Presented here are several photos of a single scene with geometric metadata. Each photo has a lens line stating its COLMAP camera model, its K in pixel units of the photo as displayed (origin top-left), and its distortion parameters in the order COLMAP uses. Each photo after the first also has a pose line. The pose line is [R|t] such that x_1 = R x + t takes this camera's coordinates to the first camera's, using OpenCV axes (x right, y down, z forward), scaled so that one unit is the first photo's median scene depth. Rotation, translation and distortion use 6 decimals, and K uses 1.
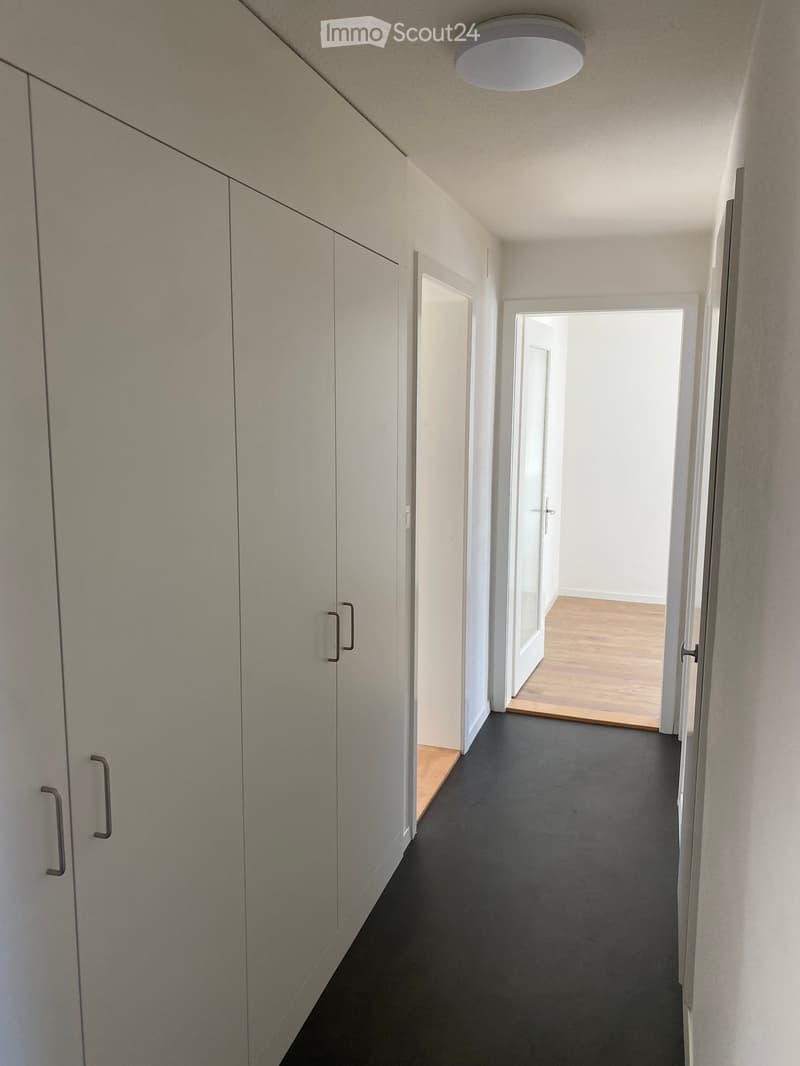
lens RADIAL K [[821.3, 0, 401.4], [0, 821.3, 533.6], [0, 0, 1]] dist [0.059770, -0.052450]
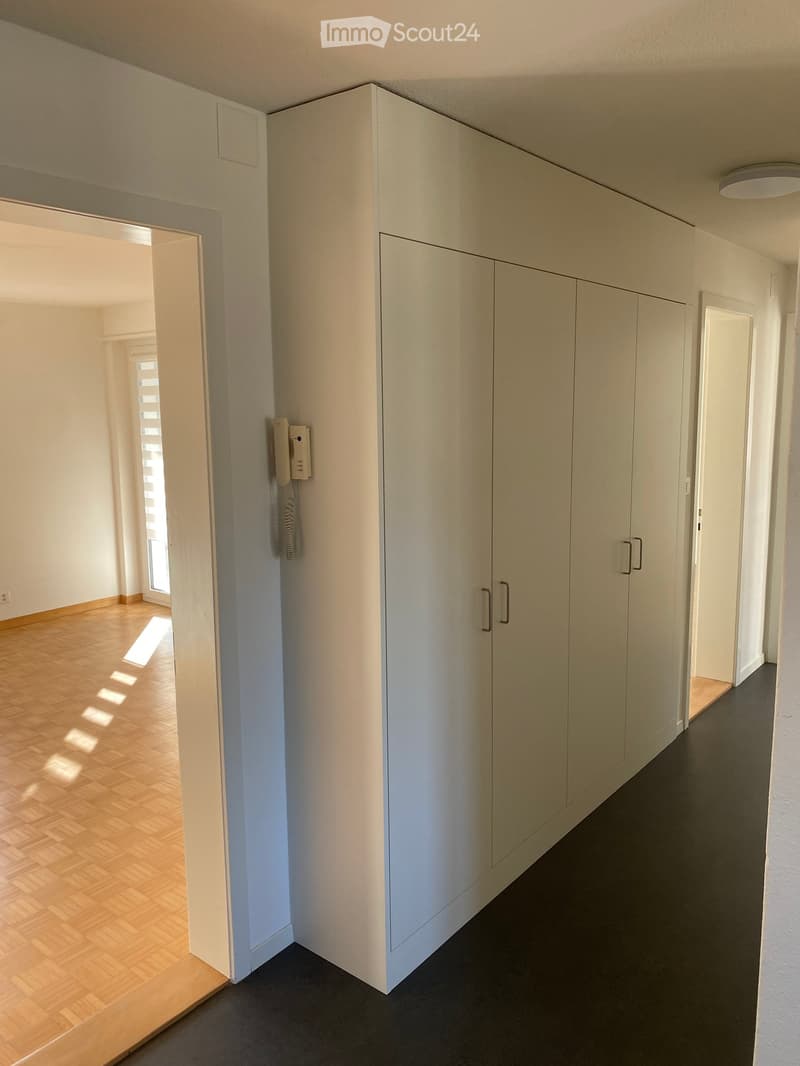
lens RADIAL K [[821.3, 0, 382.8], [0, 821.3, 528.4], [0, 0, 1]] dist [0.059770, -0.052450]
pose [[0.931230, 0.034068, -0.362836, 0.034914], [-0.036791, 0.999323, -0.000594, 0.066222], [0.362570, 0.013902, 0.931853, -0.423891]]
